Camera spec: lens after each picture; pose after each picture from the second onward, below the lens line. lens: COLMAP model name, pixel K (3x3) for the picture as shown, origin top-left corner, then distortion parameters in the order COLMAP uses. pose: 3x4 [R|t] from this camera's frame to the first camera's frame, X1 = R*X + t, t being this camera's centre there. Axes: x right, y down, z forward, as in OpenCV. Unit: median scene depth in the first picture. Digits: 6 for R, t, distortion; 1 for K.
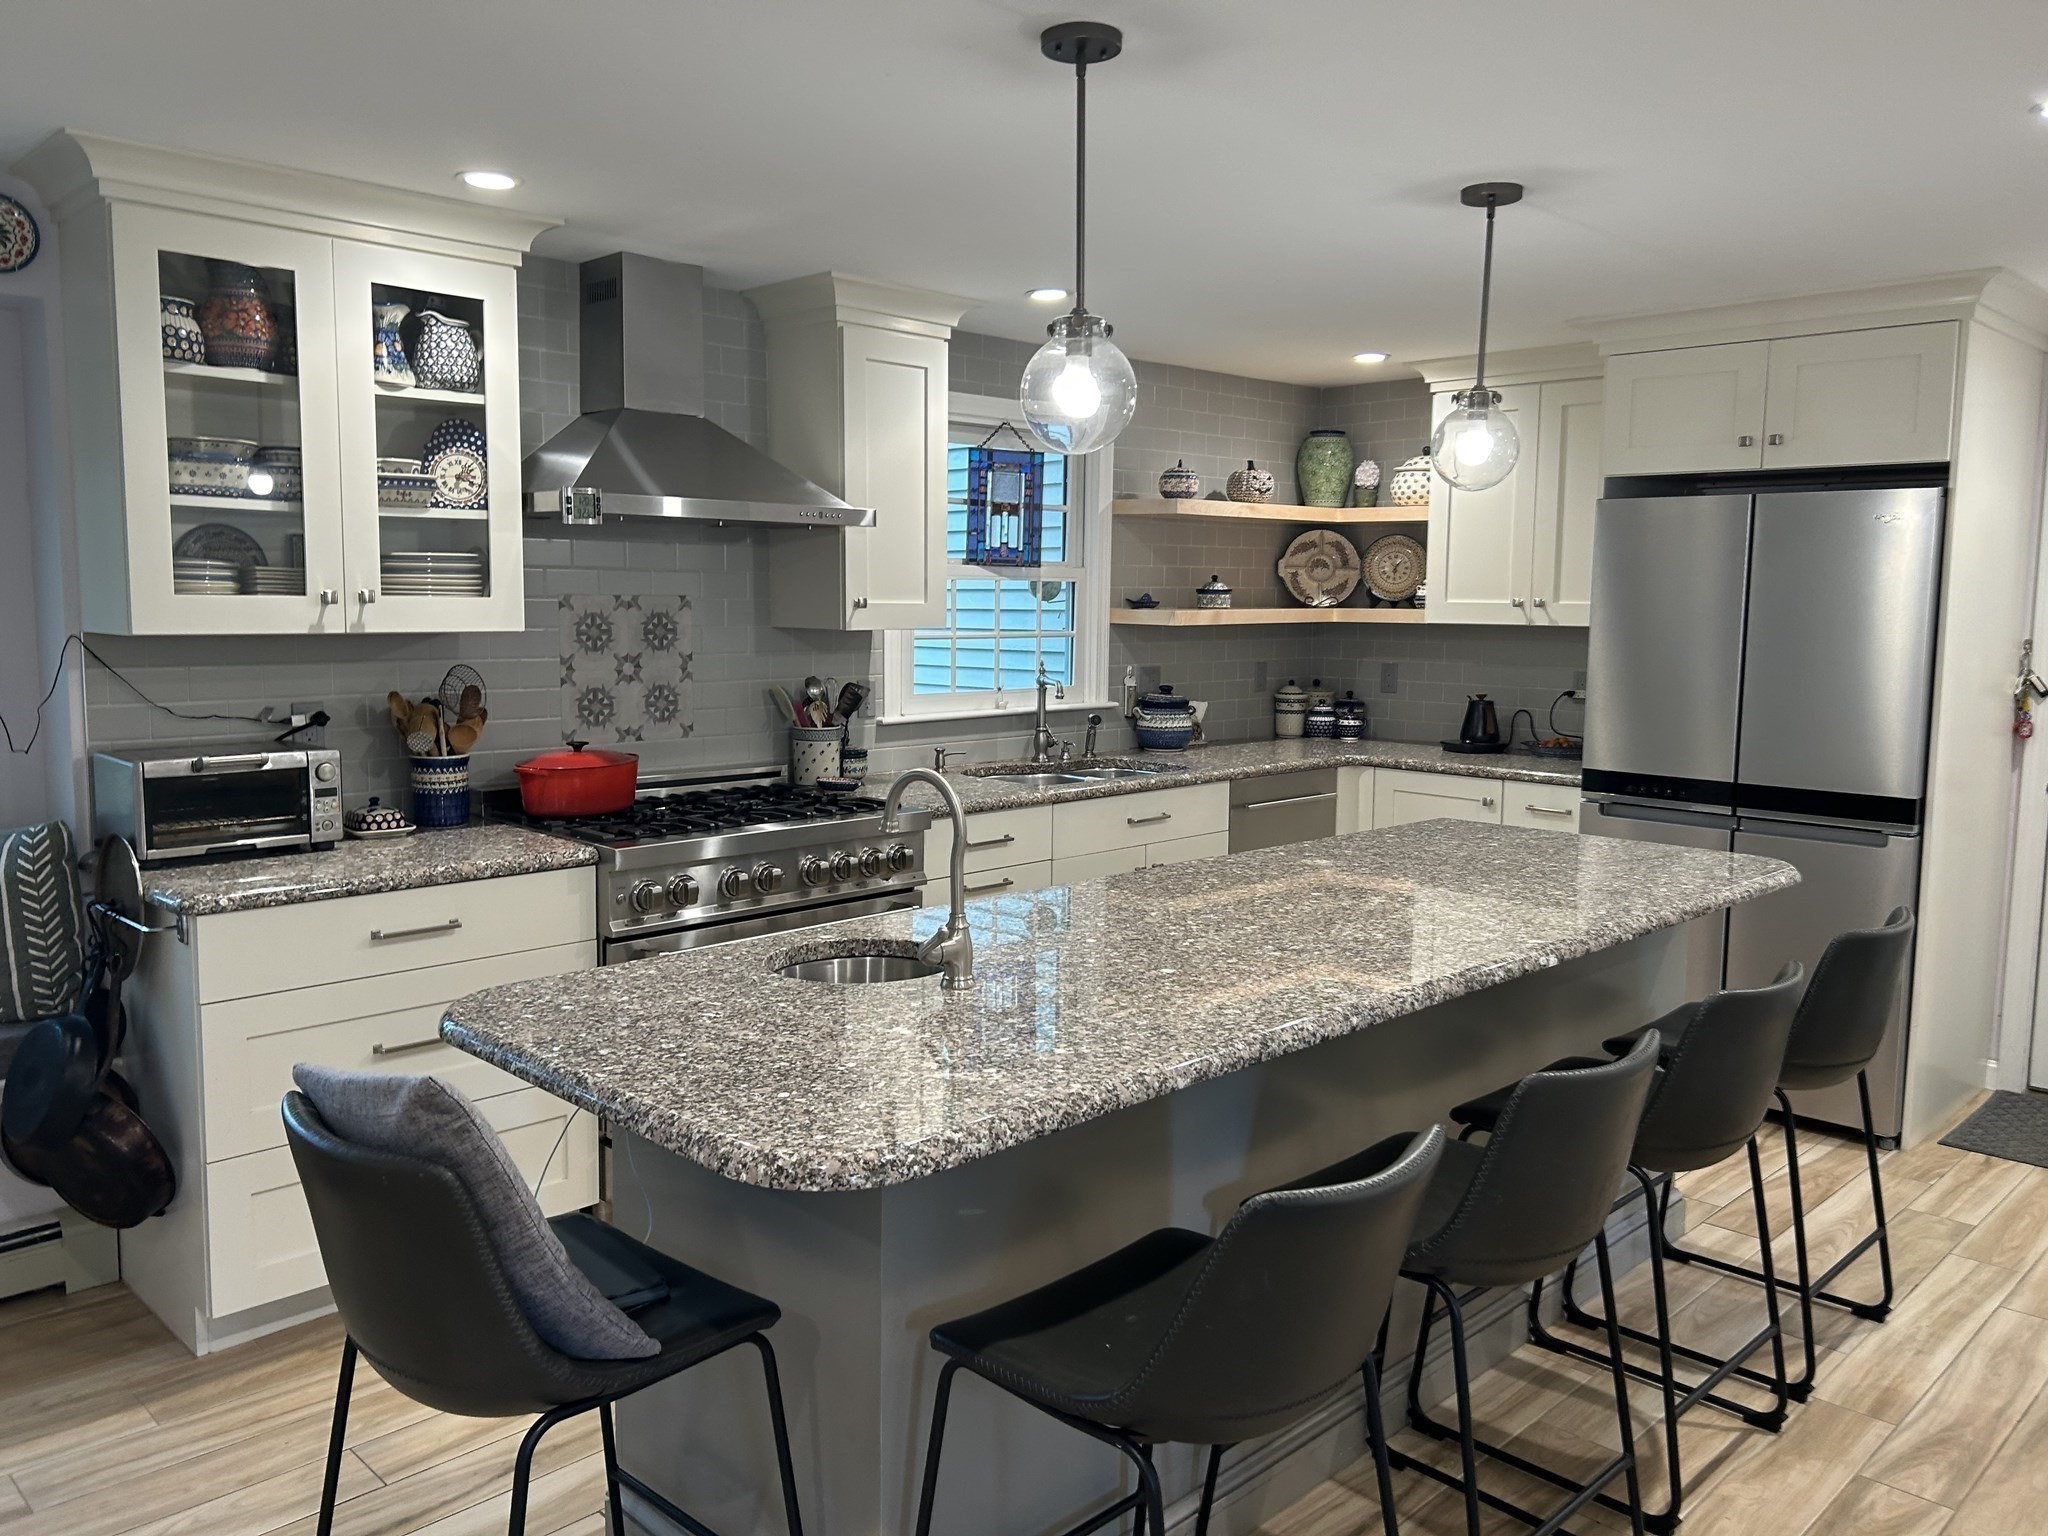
lens RADIAL K [[1547.2, 0, 1028.0], [0, 1547.2, 753.8], [0, 0, 1]] dist [0.070176, -0.085210]
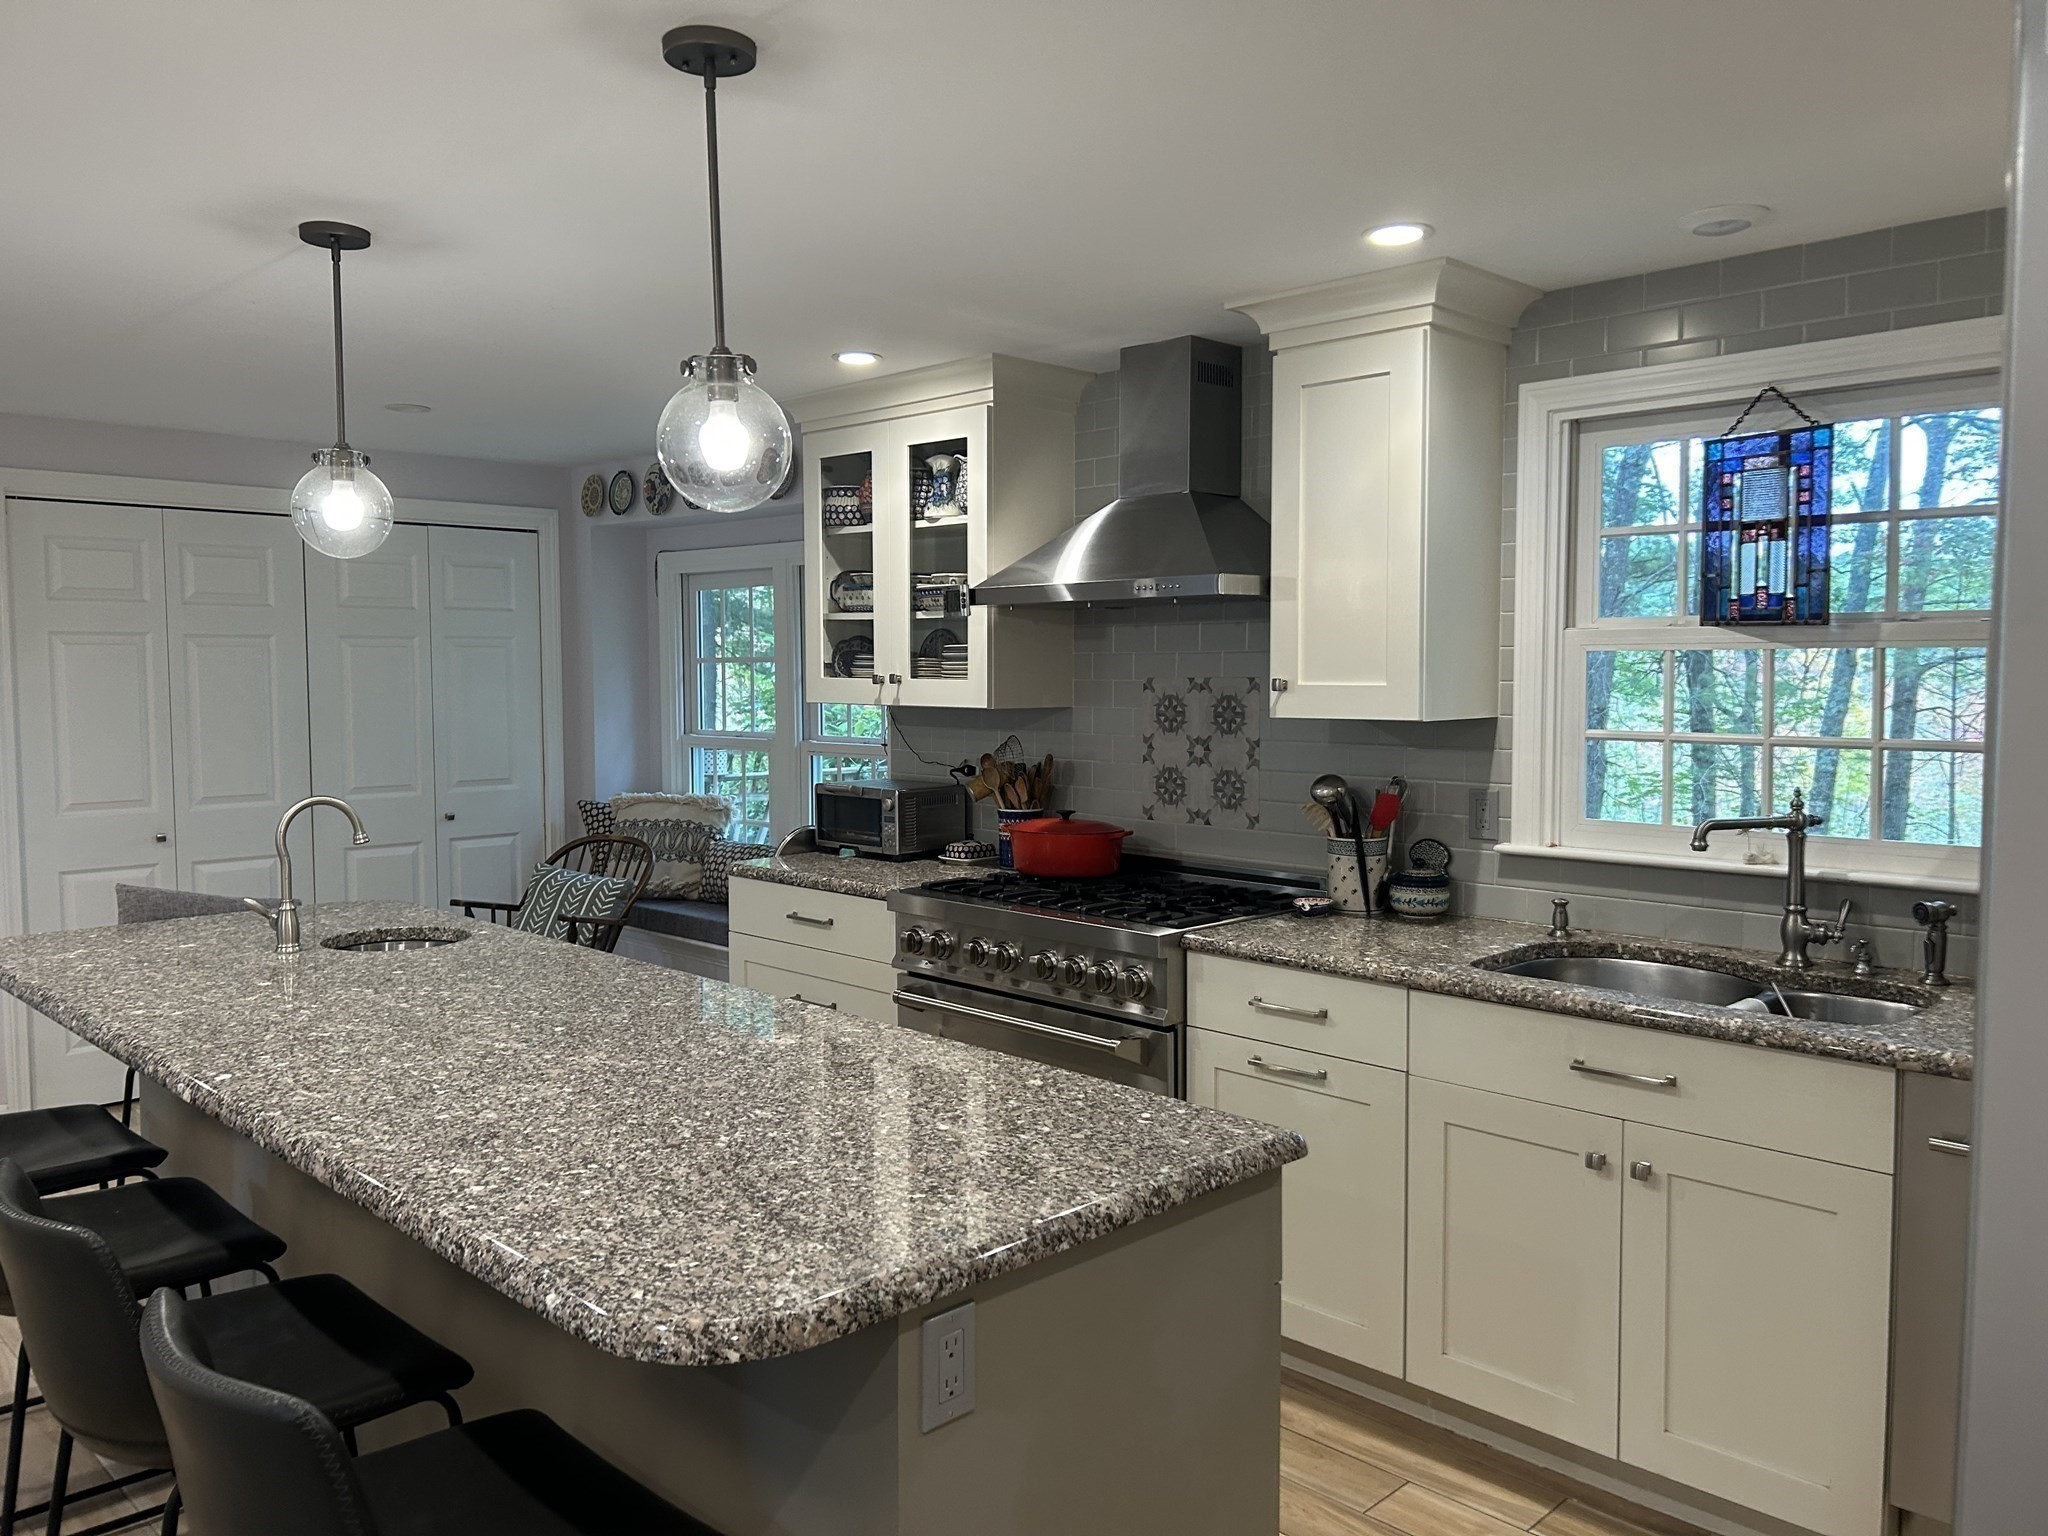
lens RADIAL K [[1547.2, 0, 1017.0], [0, 1547.2, 762.7], [0, 0, 1]] dist [0.070176, -0.085210]
pose [[-0.007264, 0.050867, -0.998679, 0.842630], [-0.105145, 0.993130, 0.051349, -0.099097], [0.994430, 0.105379, -0.001866, 1.023909]]
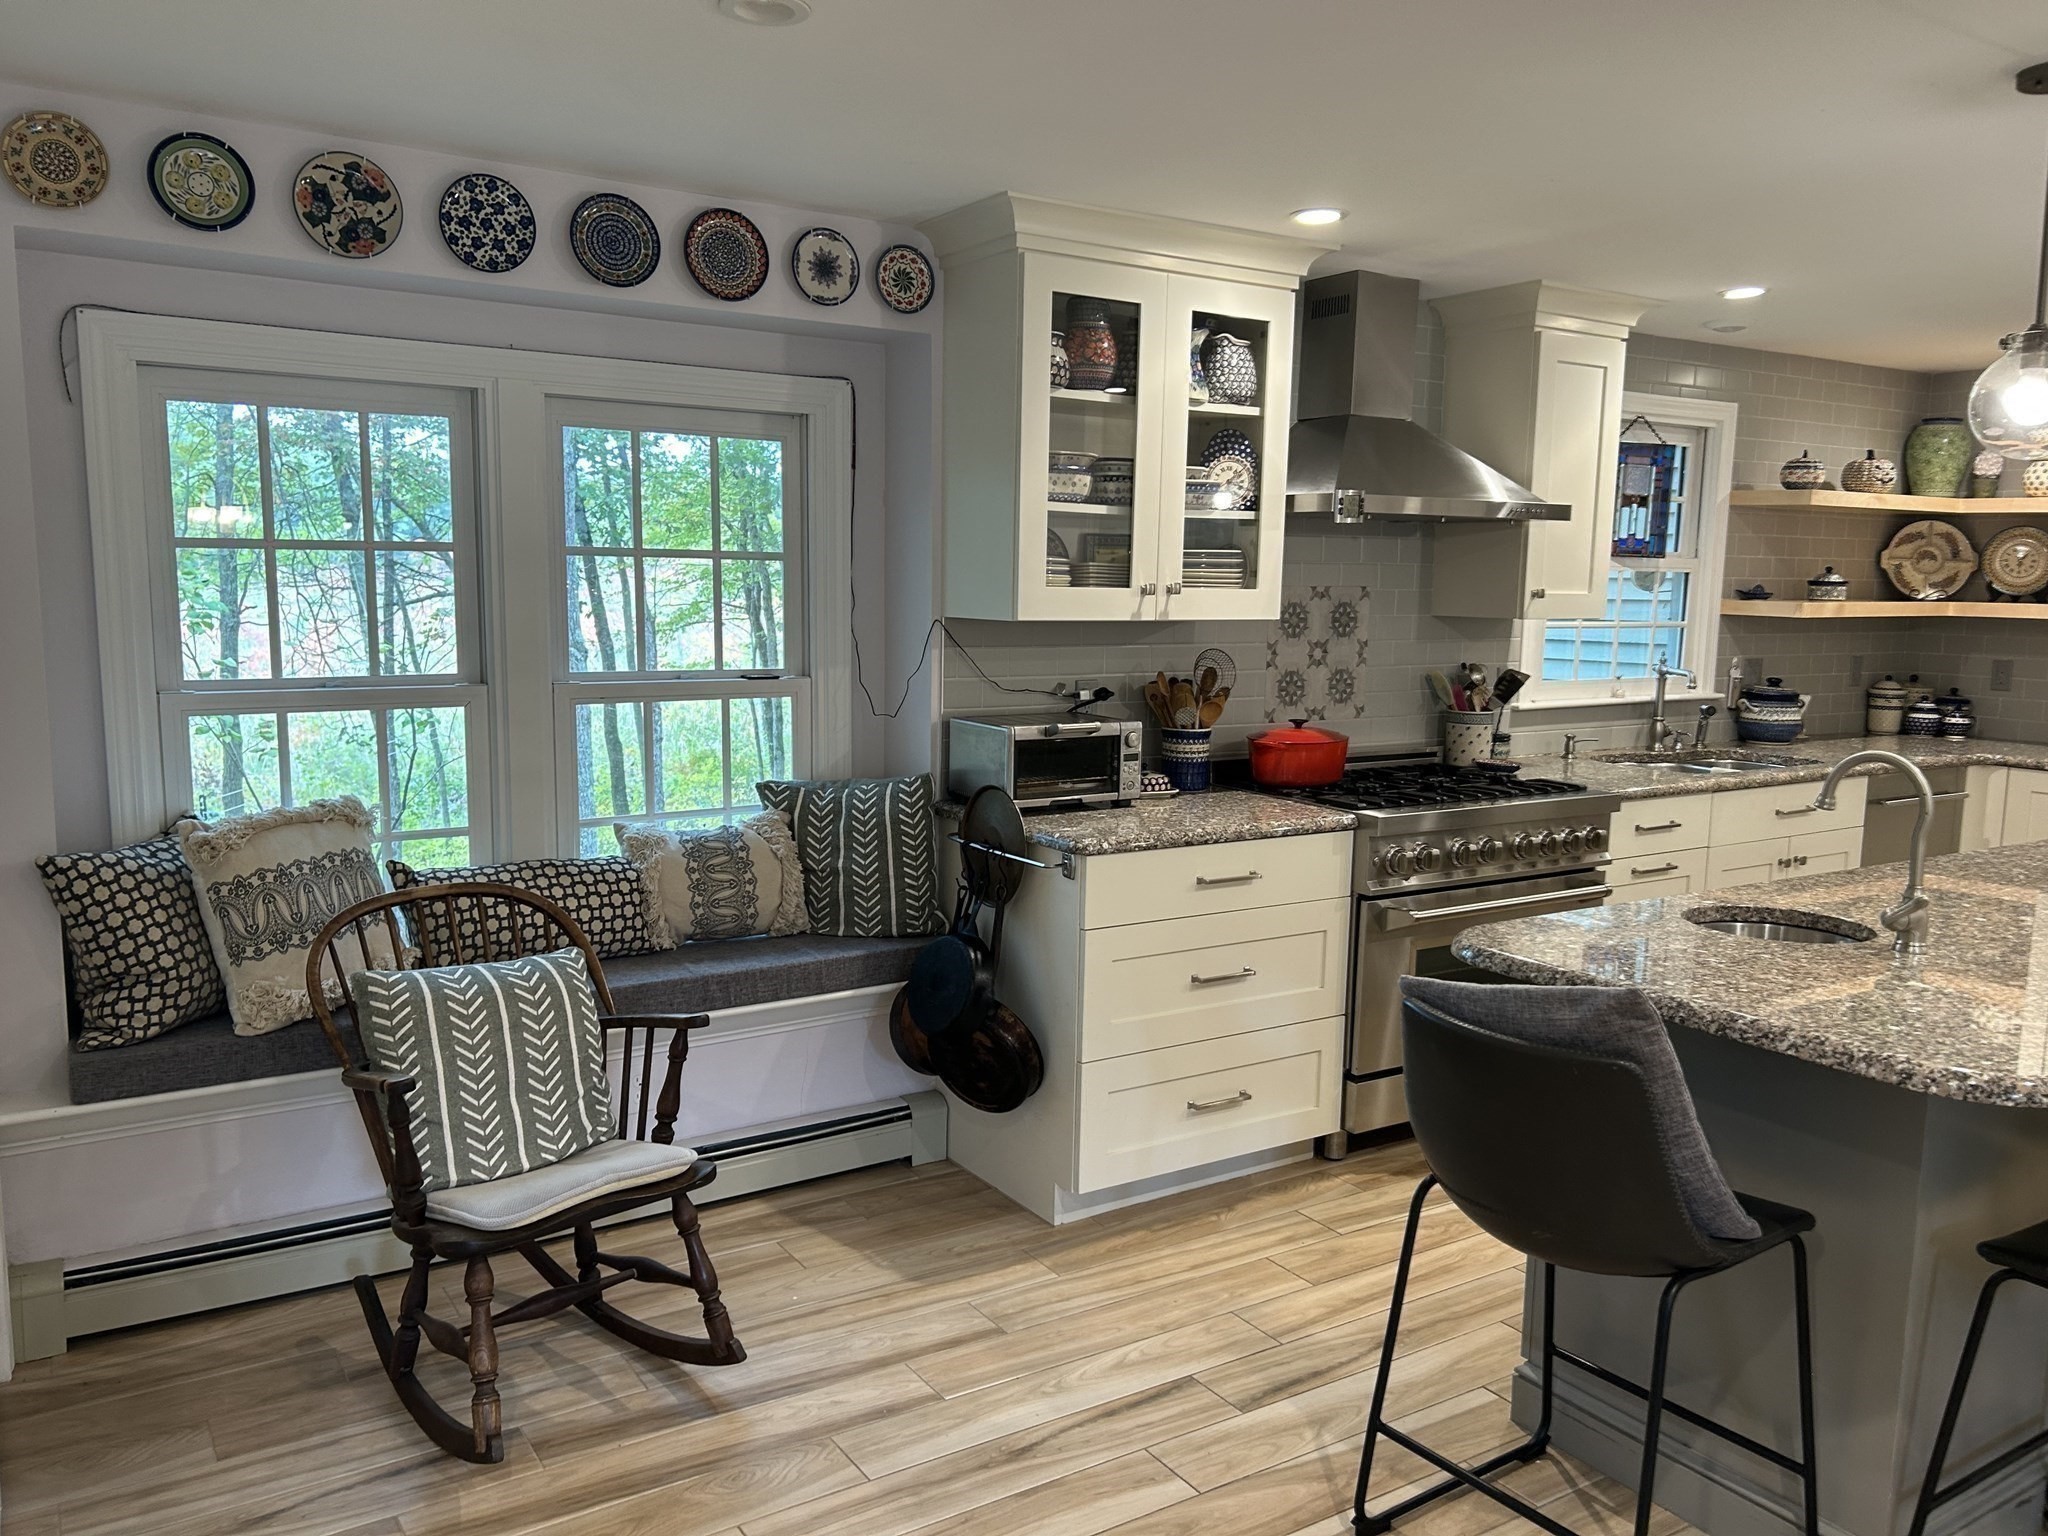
lens RADIAL K [[1547.2, 0, 1020.4], [0, 1547.2, 779.5], [0, 0, 1]] dist [0.070176, -0.085210]
pose [[0.977297, 0.035075, -0.208950, -0.265953], [-0.029804, 0.999154, 0.028322, 0.010328], [0.209766, -0.021452, 0.977516, -0.129265]]
